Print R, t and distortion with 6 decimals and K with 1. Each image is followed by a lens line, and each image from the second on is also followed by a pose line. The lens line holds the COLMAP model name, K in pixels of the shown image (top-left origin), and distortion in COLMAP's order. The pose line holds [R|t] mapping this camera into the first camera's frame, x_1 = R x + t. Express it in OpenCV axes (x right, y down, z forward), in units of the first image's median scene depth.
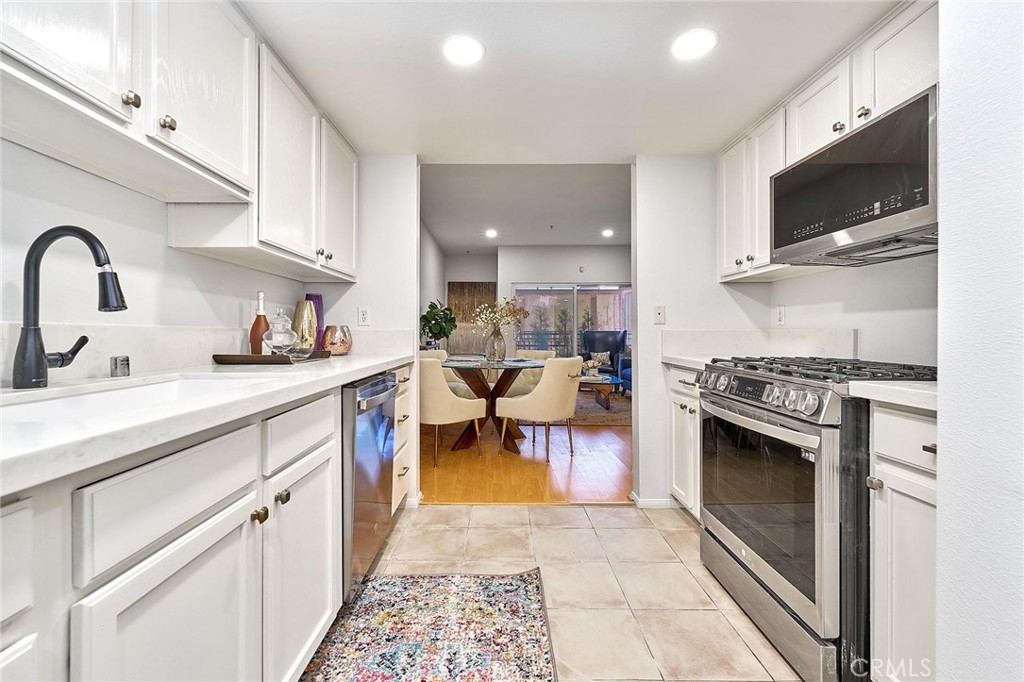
lens RADIAL K [[419.6, 0, 513.3], [0, 419.6, 341.1], [0, 0, 1]] dist [-0.004445, -0.000827]
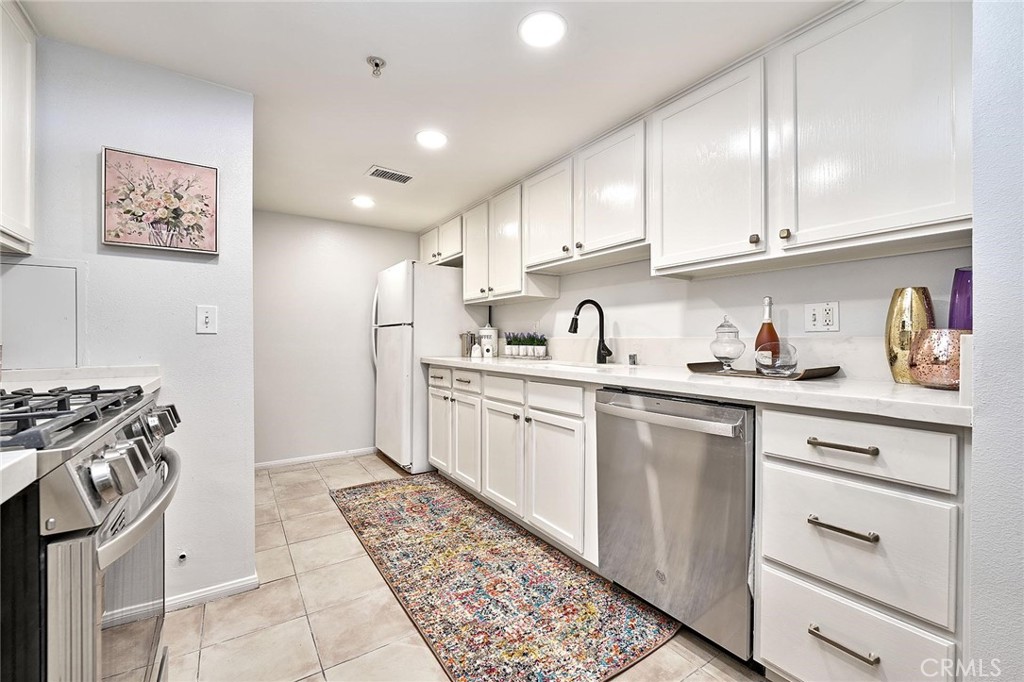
lens RADIAL K [[419.6, 0, 513.3], [0, 419.6, 341.1], [0, 0, 1]] dist [-0.004445, -0.000827]
pose [[-0.838057, -0.001227, -0.545581, 0.426153], [-0.012778, 0.999767, 0.017379, -0.040038], [0.545432, 0.021536, -0.837878, 1.712651]]
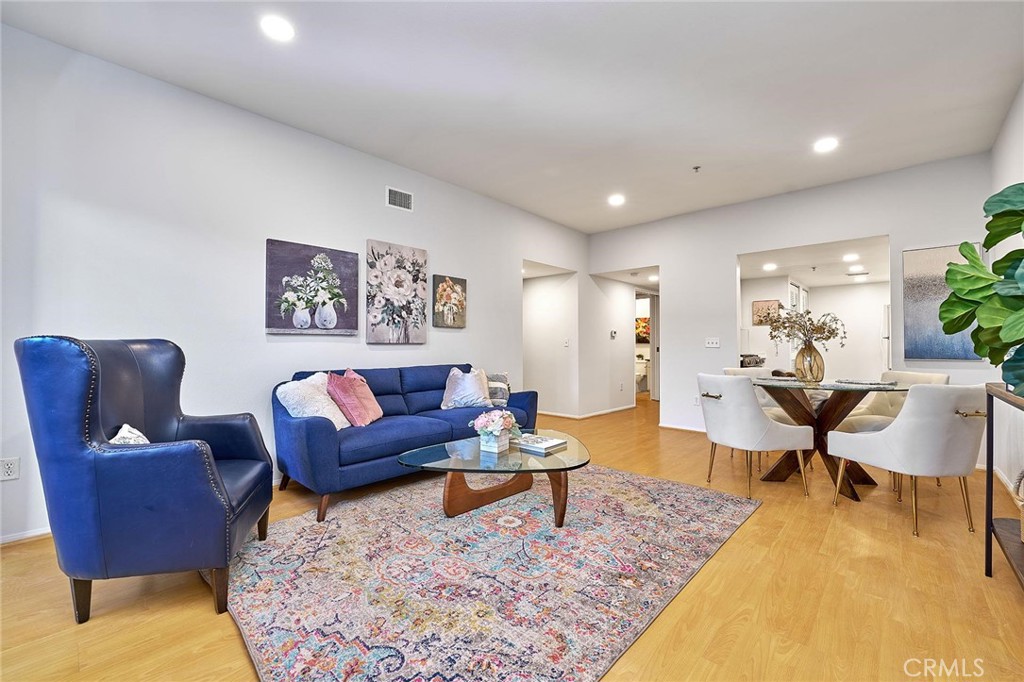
lens RADIAL K [[419.6, 0, 513.3], [0, 419.6, 341.1], [0, 0, 1]] dist [-0.004445, -0.000827]
pose [[-0.709574, 0.004746, 0.704615, -0.525207], [0.011749, 0.999918, 0.005096, -0.108936], [-0.704533, 0.011895, -0.709572, 4.960797]]
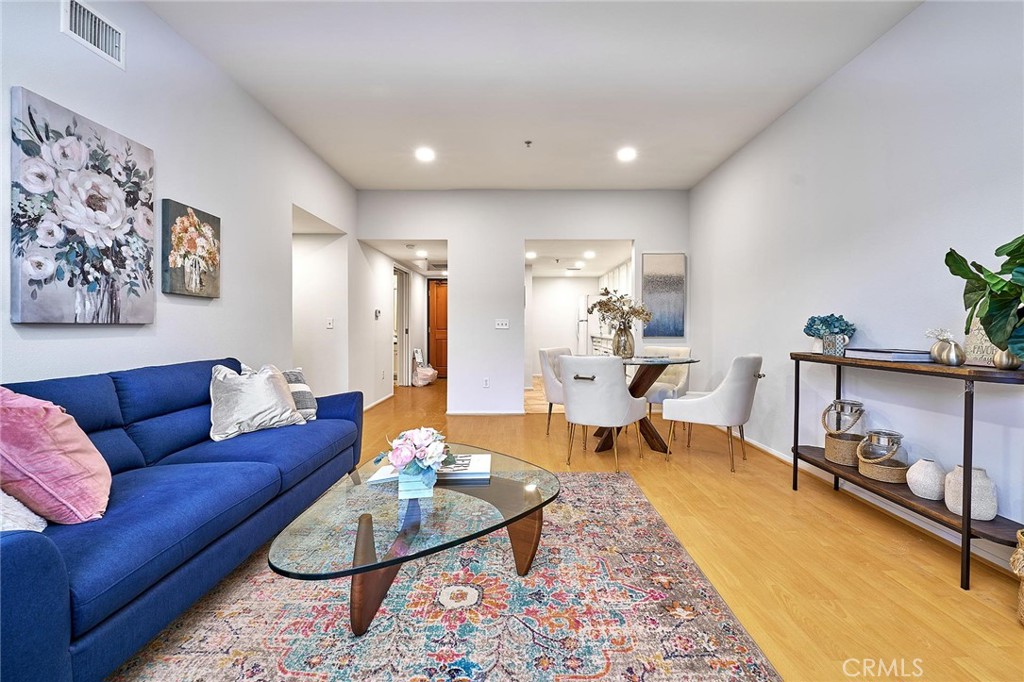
lens RADIAL K [[426.7, 0, 521.4], [0, 426.7, 329.6], [0, 0, 1]] dist [-0.008455, -0.000664]
pose [[-0.999783, 0.000020, 0.020819, 0.437143], [0.000581, 0.999637, 0.026929, -0.106227], [-0.020811, 0.026935, -0.999421, 4.883970]]
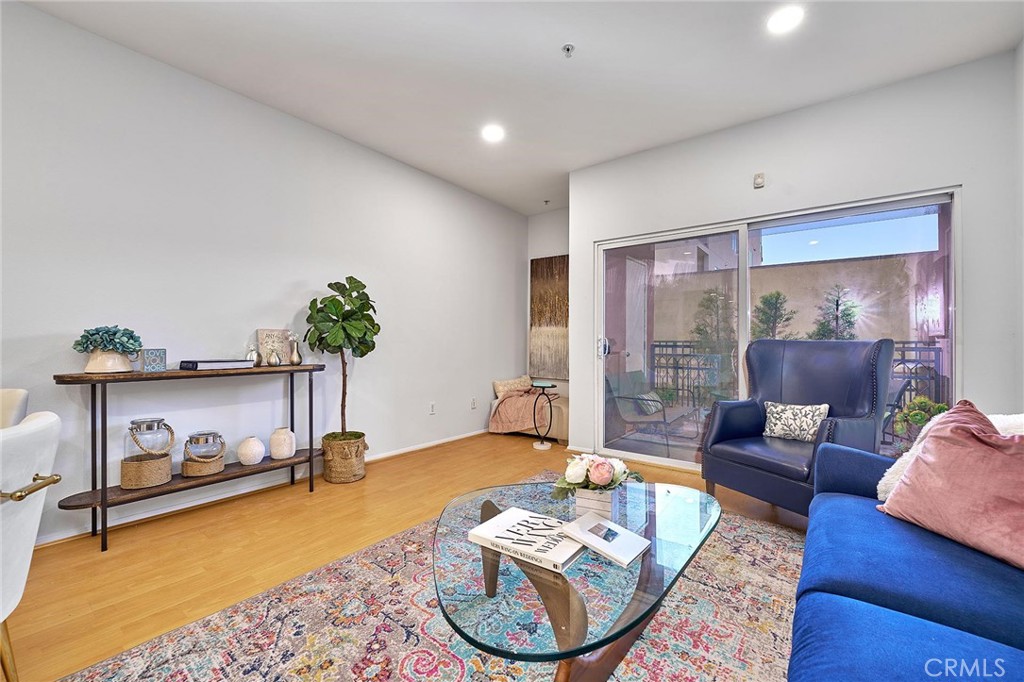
lens RADIAL K [[419.6, 0, 513.3], [0, 419.6, 341.1], [0, 0, 1]] dist [-0.004445, -0.000827]
pose [[0.774330, 0.002583, -0.632777, 1.201975], [-0.017602, 0.999693, -0.017458, -0.067439], [0.632537, 0.024656, 0.774137, 2.904757]]
